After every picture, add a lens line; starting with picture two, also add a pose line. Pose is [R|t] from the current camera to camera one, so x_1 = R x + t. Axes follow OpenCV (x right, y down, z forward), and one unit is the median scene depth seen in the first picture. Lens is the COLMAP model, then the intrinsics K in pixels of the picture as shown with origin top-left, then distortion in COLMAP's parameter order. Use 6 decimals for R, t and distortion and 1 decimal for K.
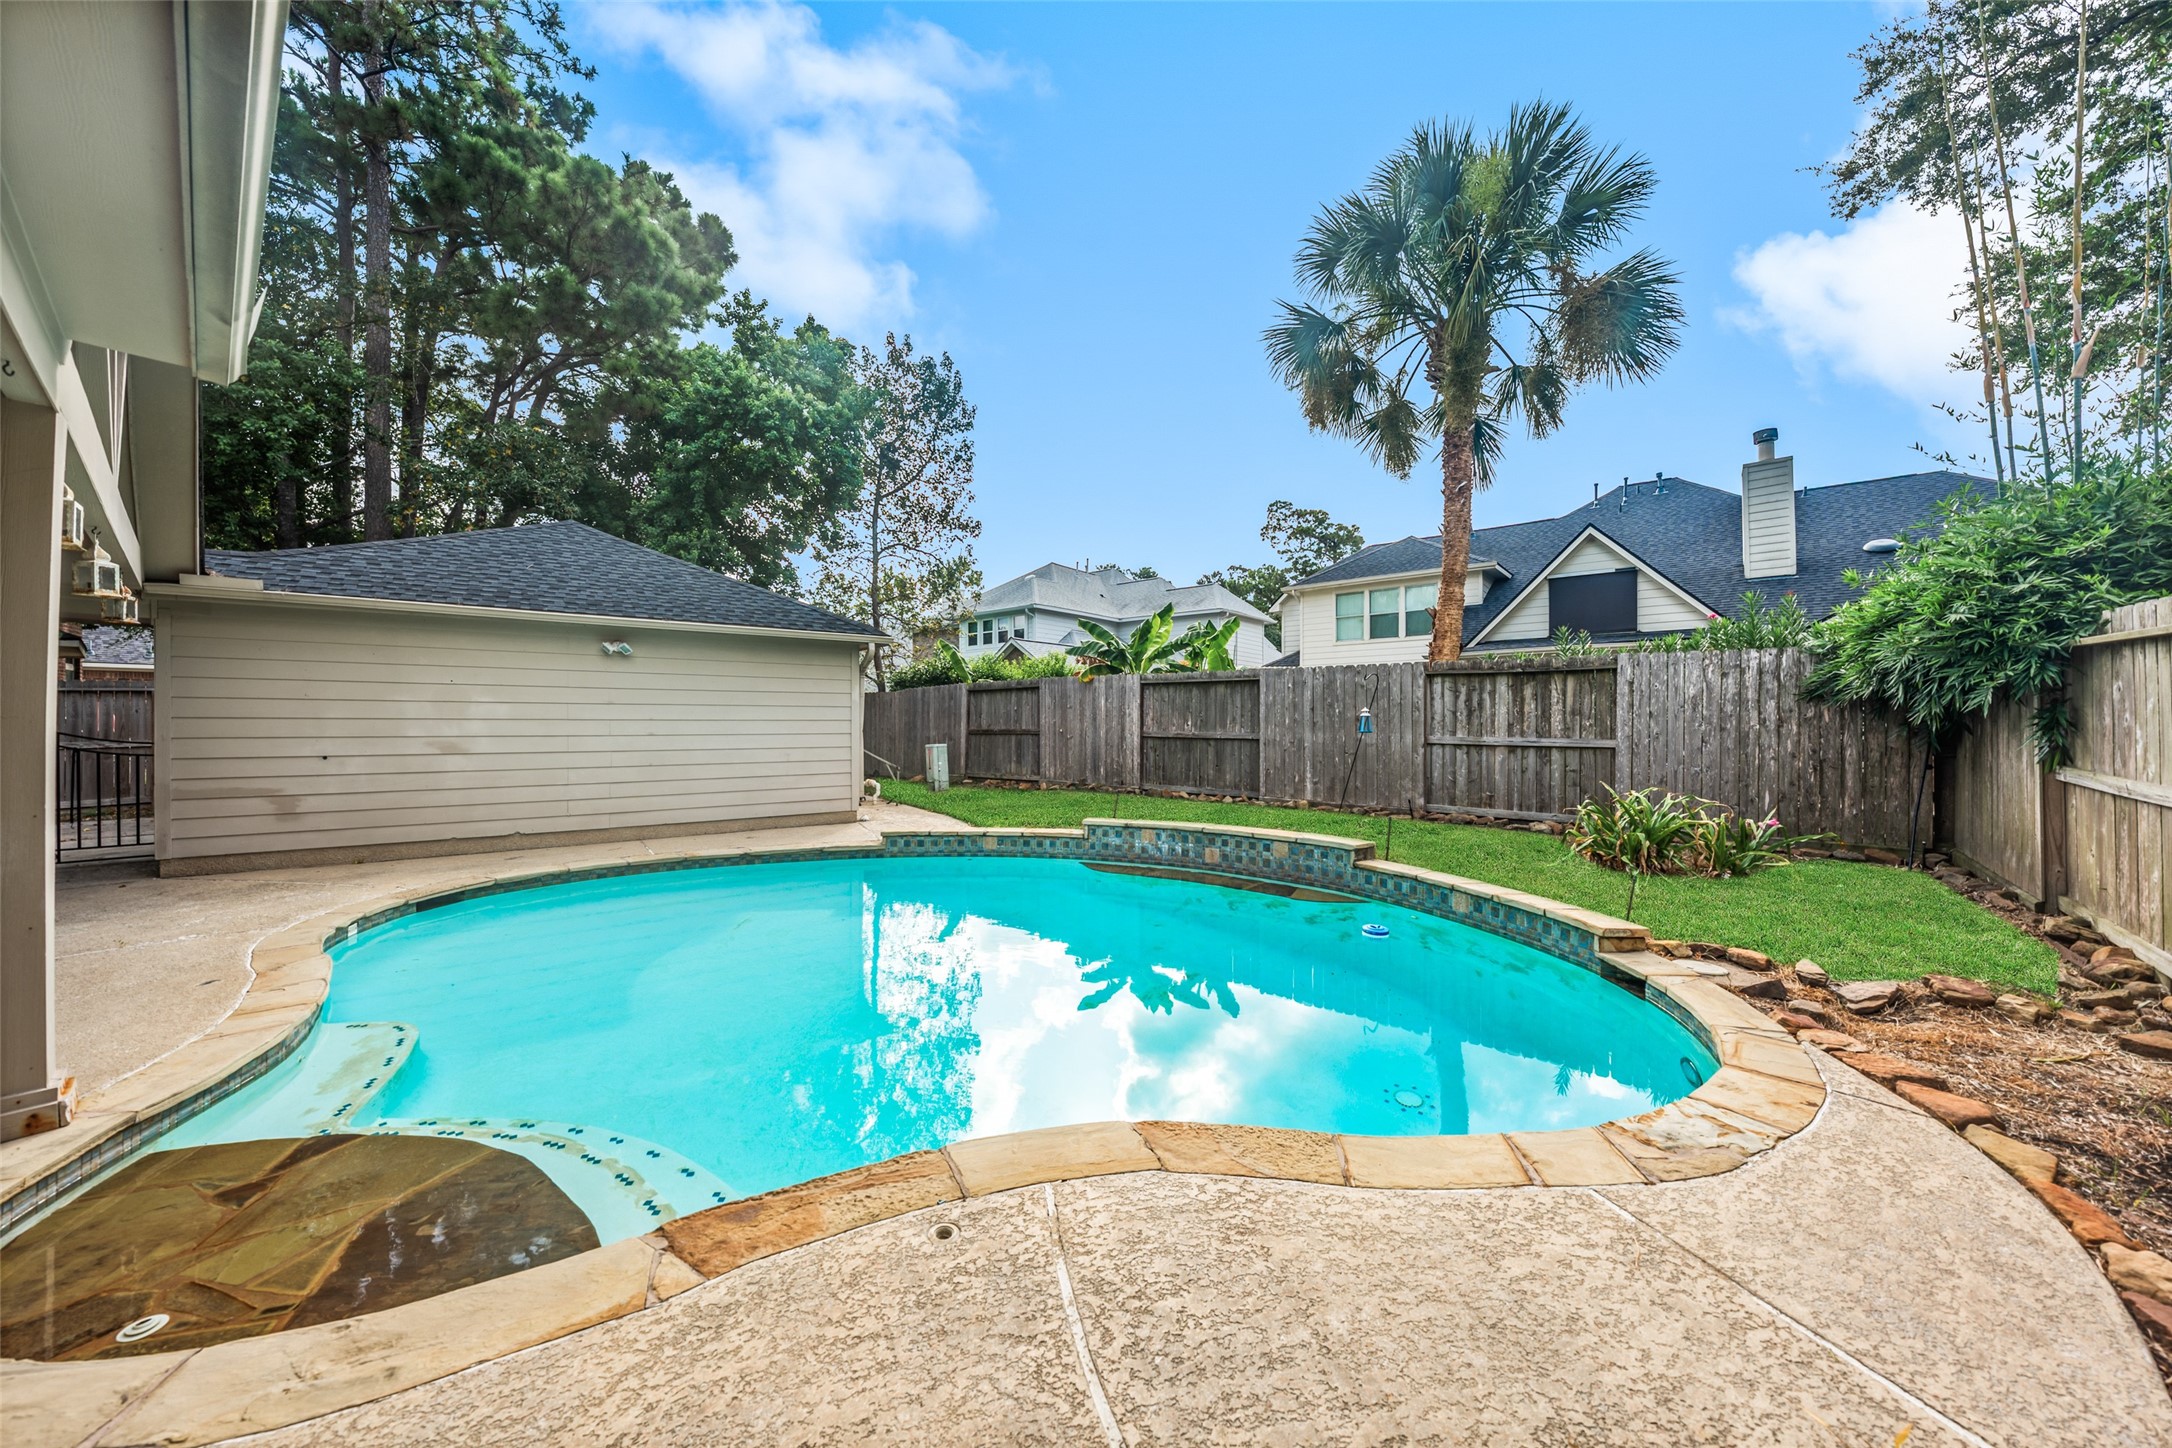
lens RADIAL K [[739.2, 0, 1088.9], [0, 739.2, 715.9], [0, 0, 1]] dist [-0.000528, -0.000015]
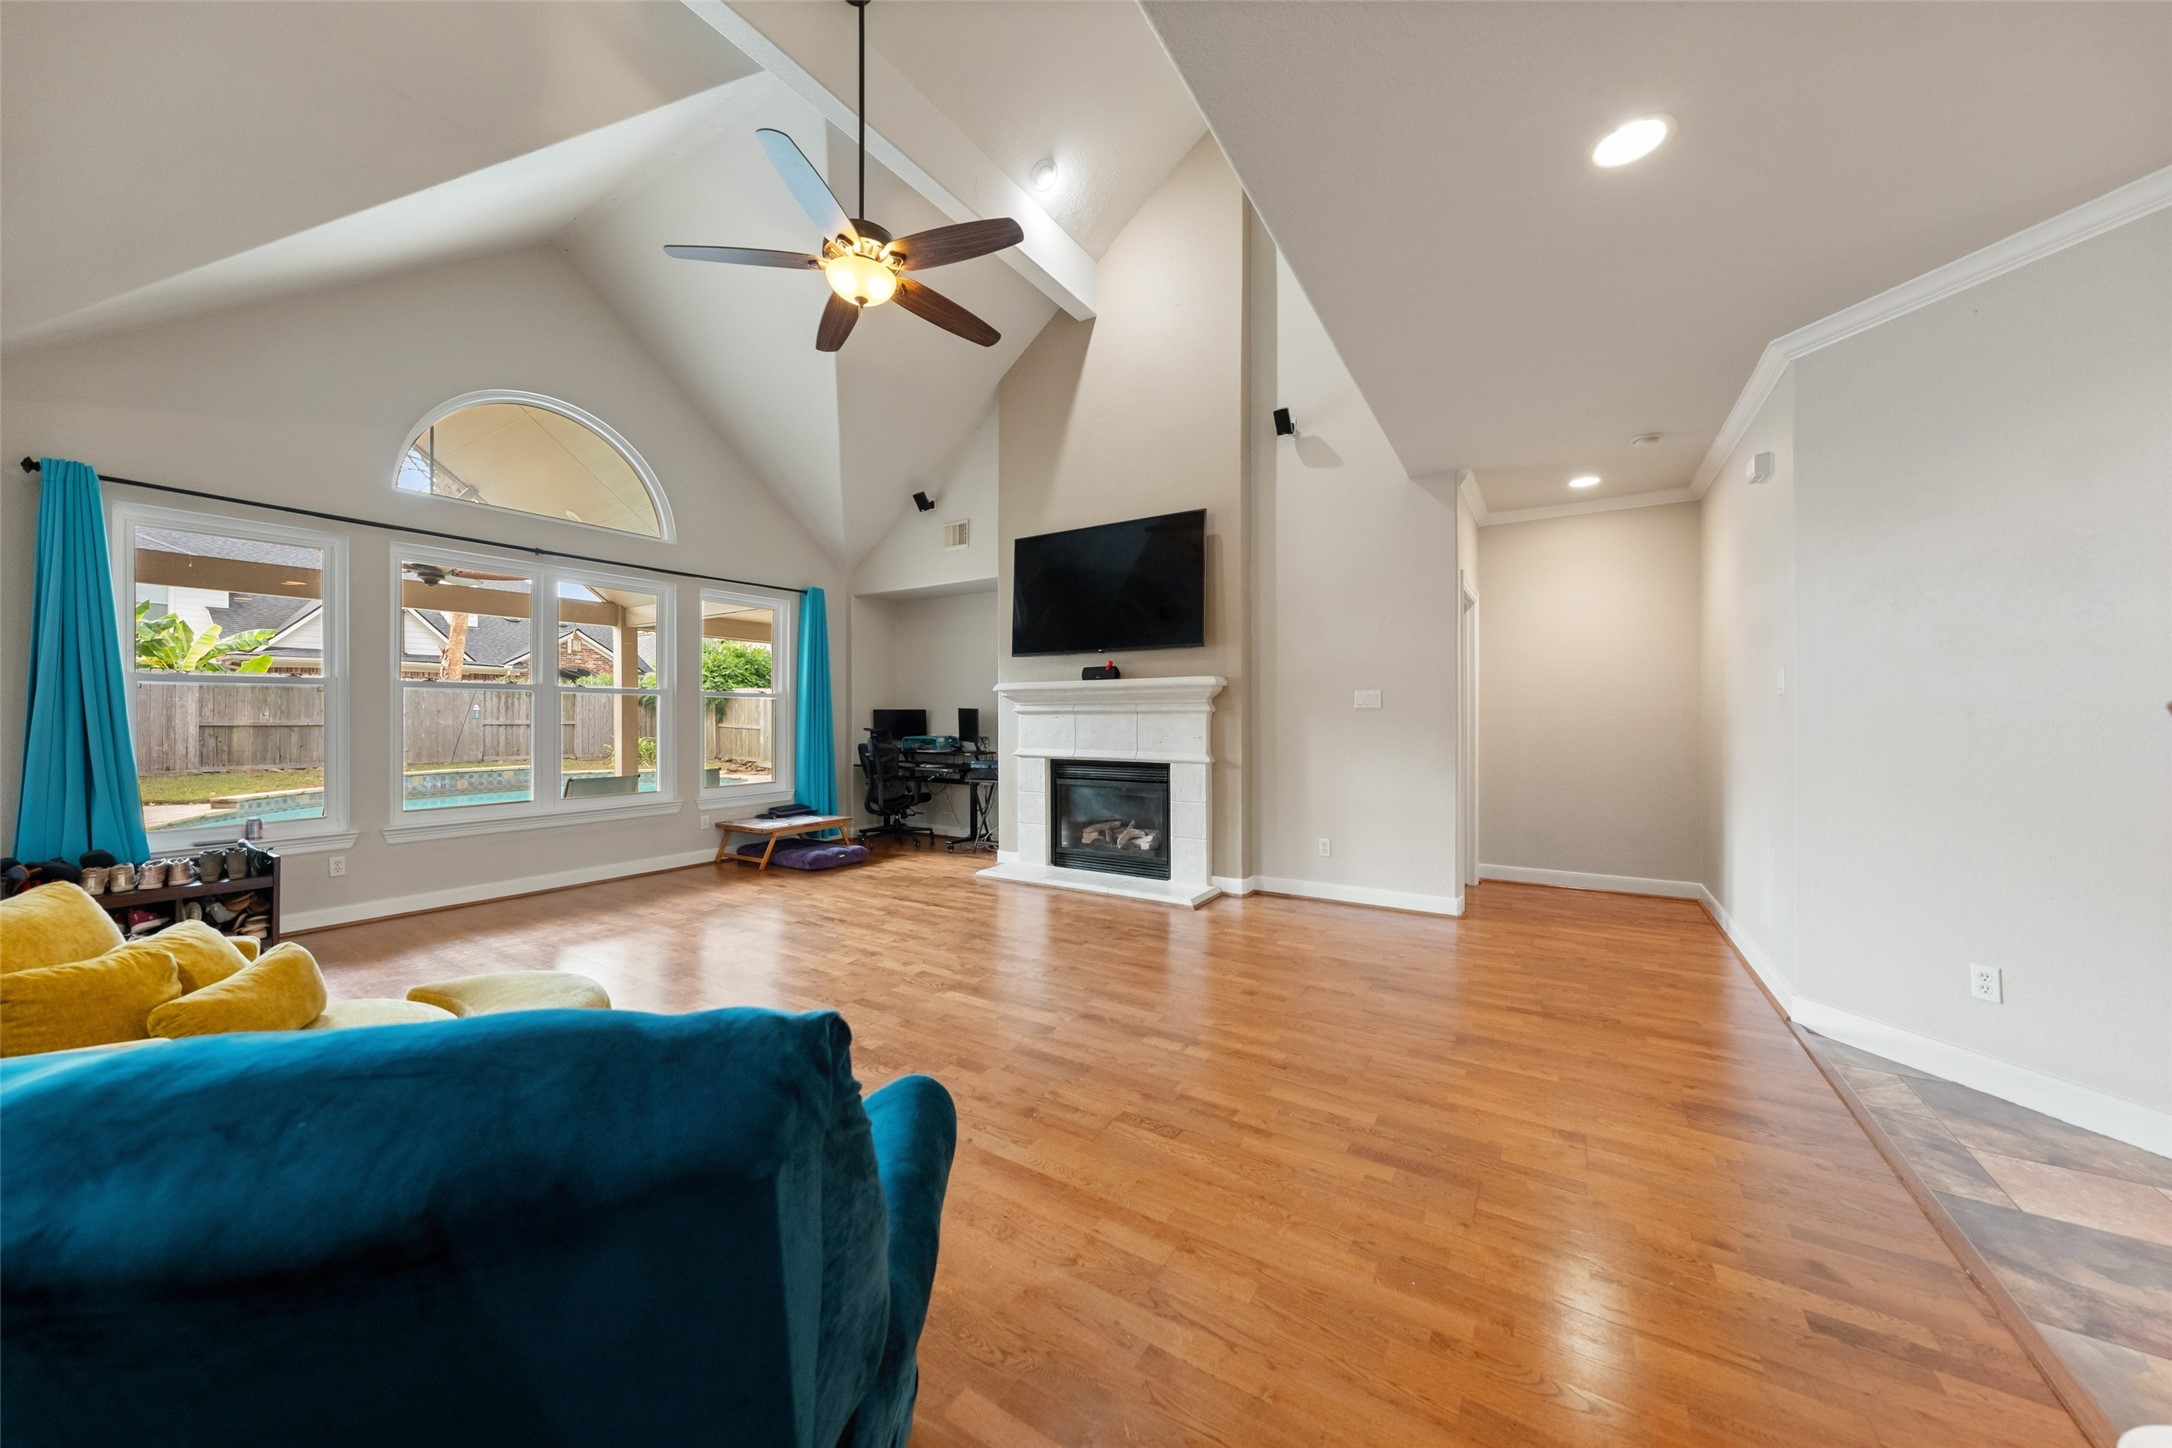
lens RADIAL K [[739.2, 0, 1089.5], [0, 739.2, 717.8], [0, 0, 1]] dist [-0.000528, -0.000015]
pose [[-0.118533, -0.002272, 0.992948, -1.604388], [-0.000631, 0.999997, 0.002212, 0.016242], [-0.992950, -0.000365, -0.118534, -0.303813]]
